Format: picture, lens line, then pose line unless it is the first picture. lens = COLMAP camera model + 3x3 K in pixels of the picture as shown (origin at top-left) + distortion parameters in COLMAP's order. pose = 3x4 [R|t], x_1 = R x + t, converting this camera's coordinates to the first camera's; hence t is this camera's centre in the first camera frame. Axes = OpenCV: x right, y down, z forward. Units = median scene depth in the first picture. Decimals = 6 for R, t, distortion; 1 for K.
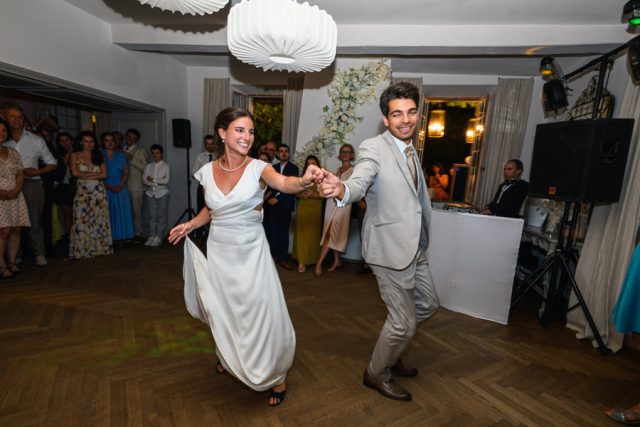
lens RADIAL K [[297.6, 0, 320.9], [0, 297.6, 213.6], [0, 0, 1]] dist [-0.003213, -0.000197]
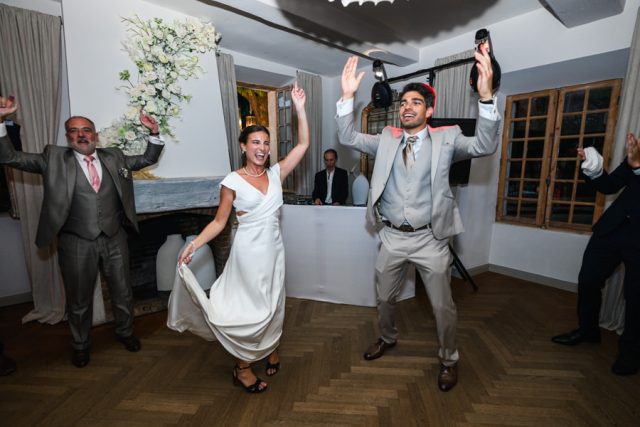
lens RADIAL K [[297.6, 0, 319.6], [0, 297.6, 212.2], [0, 0, 1]] dist [-0.003213, -0.000197]
pose [[0.629491, -0.182706, 0.755222, -0.249247], [0.163007, 0.981385, 0.101551, -0.075344], [-0.759717, 0.059181, 0.647555, 0.328113]]
